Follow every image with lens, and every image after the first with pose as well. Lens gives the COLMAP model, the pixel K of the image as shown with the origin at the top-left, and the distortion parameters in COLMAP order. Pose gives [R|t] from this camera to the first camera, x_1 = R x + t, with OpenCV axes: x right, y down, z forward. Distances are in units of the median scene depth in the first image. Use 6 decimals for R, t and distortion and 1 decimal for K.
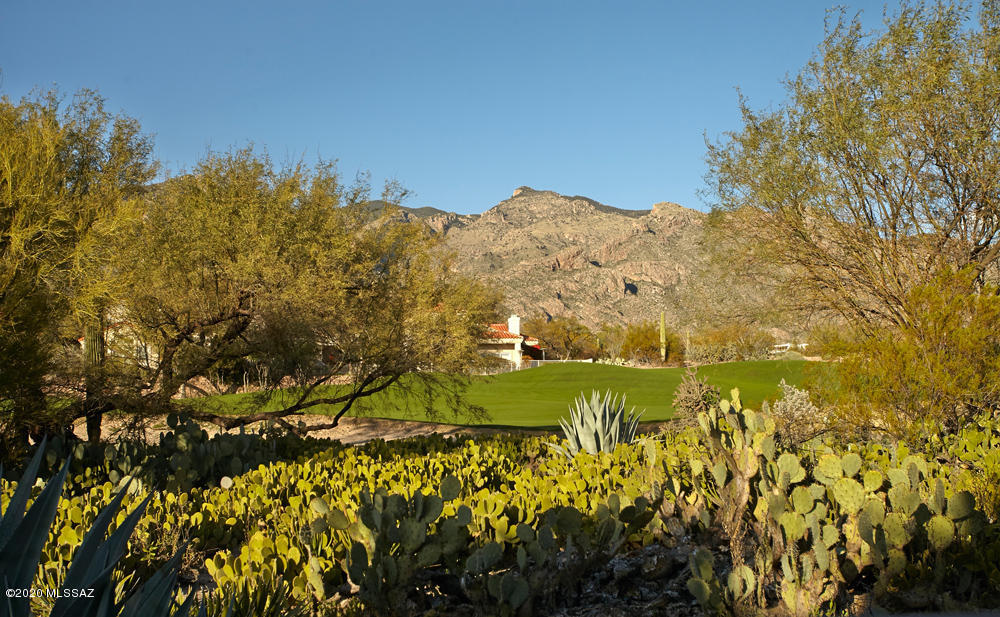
lens RADIAL K [[1152.1, 0, 506.1], [0, 1152.1, 308.1], [0, 0, 1]] dist [0.021086, 0.000000]
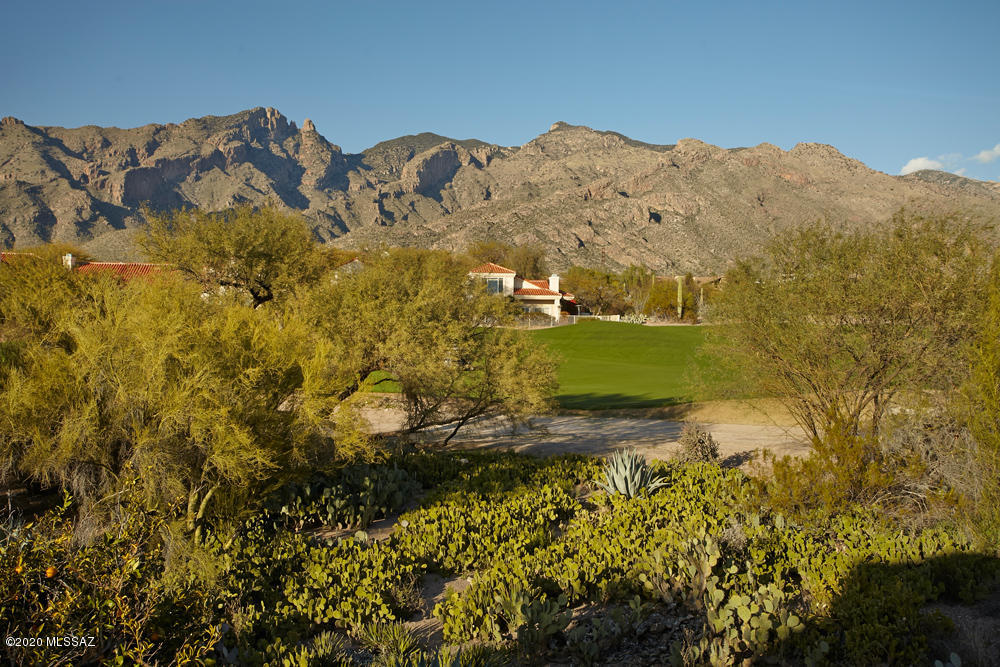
lens RADIAL K [[987.9, 0, 500.4], [0, 987.9, 326.1], [0, 0, 1]] dist [-0.027461, 0.000000]
pose [[0.998779, 0.021539, -0.044452, -0.040337], [-0.018360, 0.997327, 0.070724, -0.209527], [0.045857, -0.069822, 0.996505, -0.353554]]
